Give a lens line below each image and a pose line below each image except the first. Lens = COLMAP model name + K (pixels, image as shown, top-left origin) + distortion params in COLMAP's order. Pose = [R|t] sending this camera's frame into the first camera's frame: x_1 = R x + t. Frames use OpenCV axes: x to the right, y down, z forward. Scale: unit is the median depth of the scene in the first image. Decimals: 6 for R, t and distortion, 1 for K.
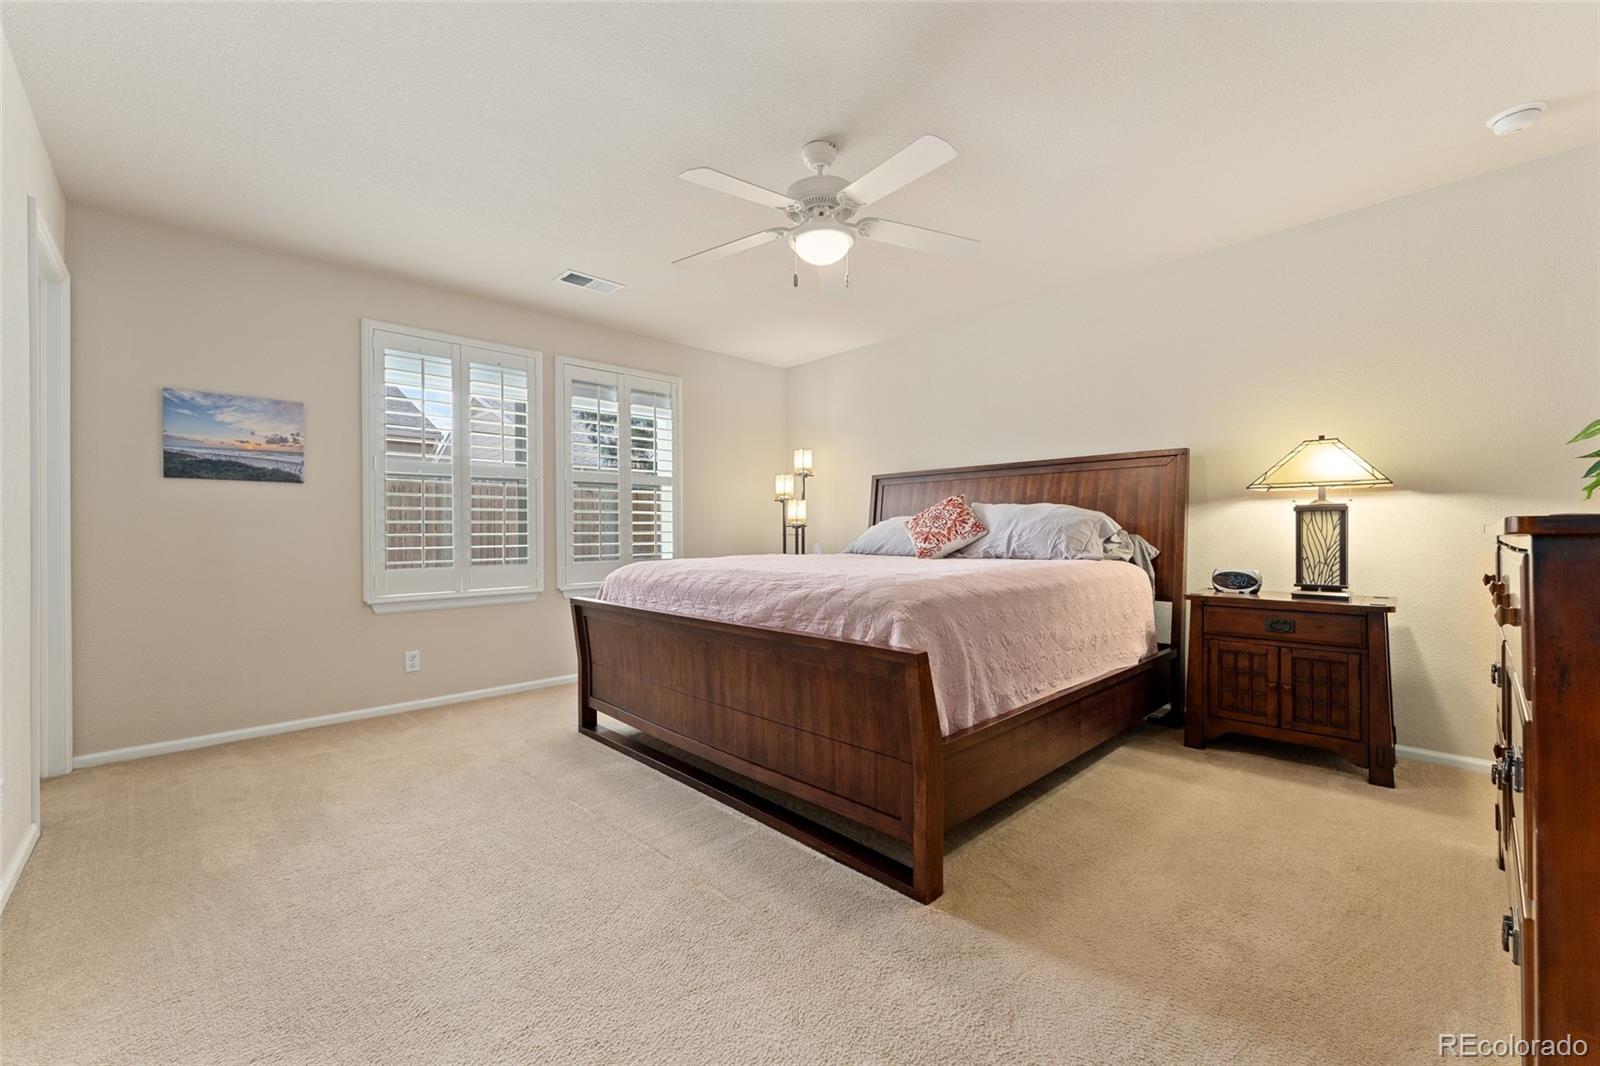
lens RADIAL K [[637.3, 0, 801.5], [0, 637.3, 540.4], [0, 0, 1]] dist [0.001671, 0.000563]
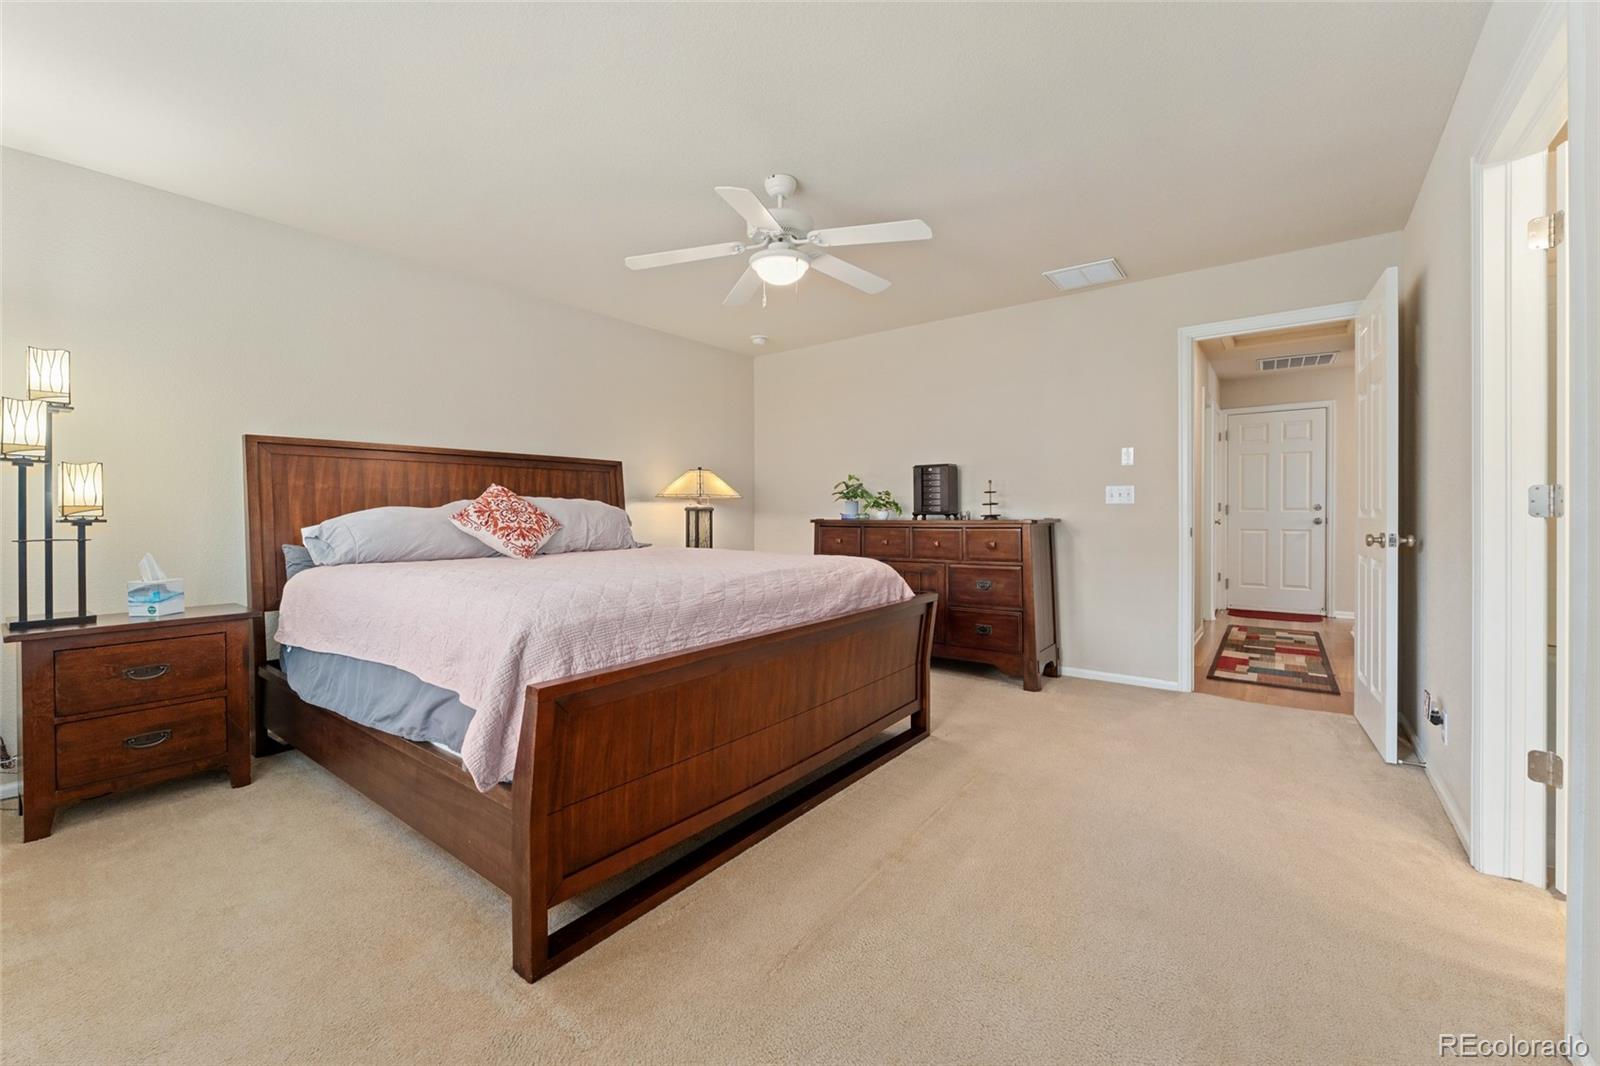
lens RADIAL K [[637.3, 0, 785.7], [0, 637.3, 517.6], [0, 0, 1]] dist [0.001671, 0.000563]
pose [[-0.140188, -0.002242, 0.990122, -0.925110], [0.017349, 0.999838, 0.004720, -0.031621], [-0.989973, 0.017839, -0.140126, 1.002526]]
